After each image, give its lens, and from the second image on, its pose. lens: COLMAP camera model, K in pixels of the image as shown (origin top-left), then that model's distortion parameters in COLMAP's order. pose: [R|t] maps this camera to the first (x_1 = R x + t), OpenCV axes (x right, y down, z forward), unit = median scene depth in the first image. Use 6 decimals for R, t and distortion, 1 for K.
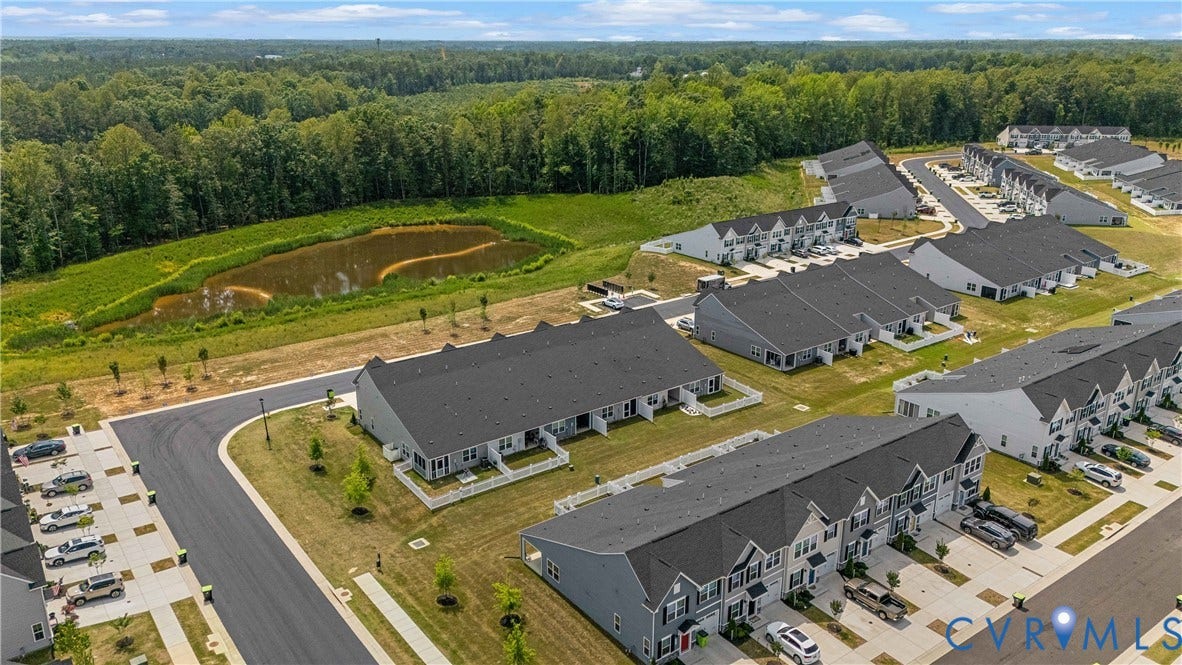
lens RADIAL K [[861.0, 0, 587.9], [0, 861.0, 332.5], [0, 0, 1]] dist [0.037875, -0.006873]
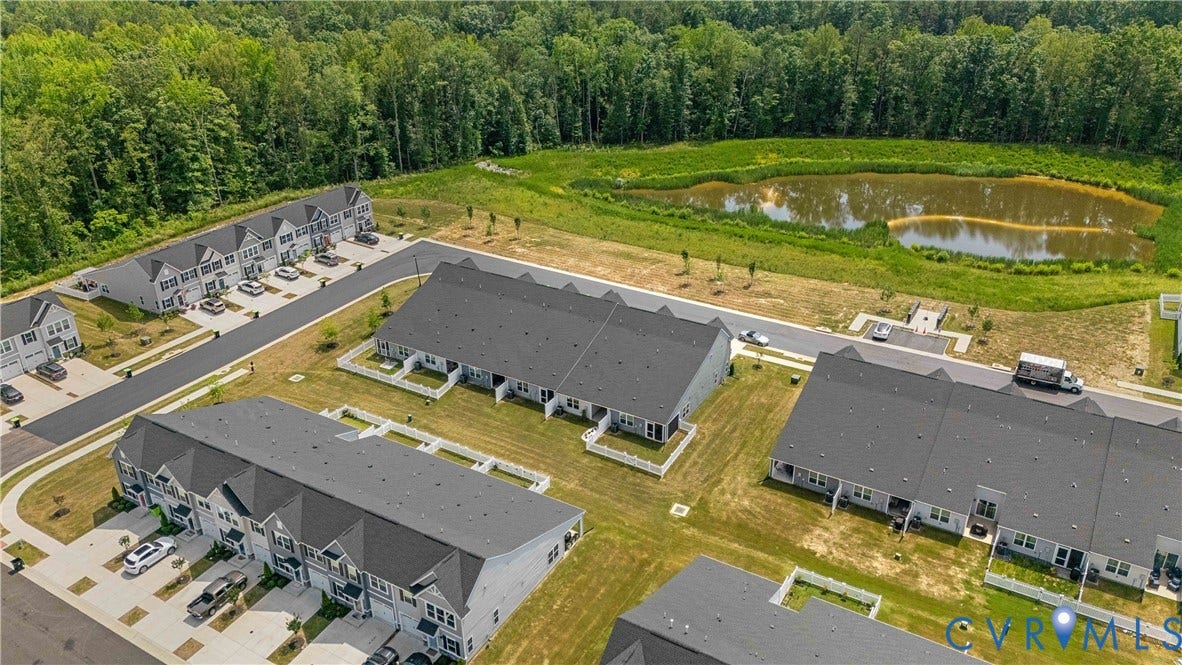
lens RADIAL K [[861.0, 0, 587.9], [0, 861.0, 332.5], [0, 0, 1]] dist [0.037875, -0.006873]
pose [[0.385976, 0.404625, -0.829036, 0.732813], [-0.283091, 0.907267, 0.311008, -0.253970], [0.877999, 0.114651, 0.464729, 0.507402]]
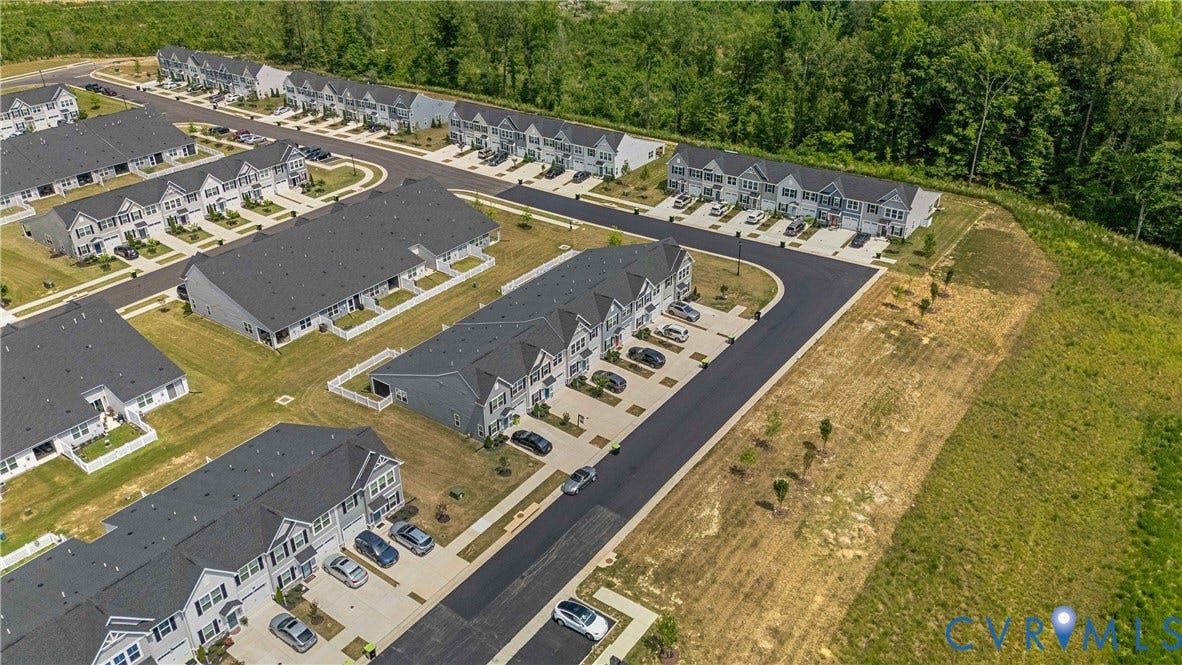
lens RADIAL K [[861.0, 0, 587.9], [0, 861.0, 332.5], [0, 0, 1]] dist [0.037875, -0.006873]
pose [[-0.955341, 0.154118, -0.252134, 0.151055], [-0.080819, 0.684430, 0.724585, -0.602997], [0.284239, 0.712603, -0.641408, 1.507258]]
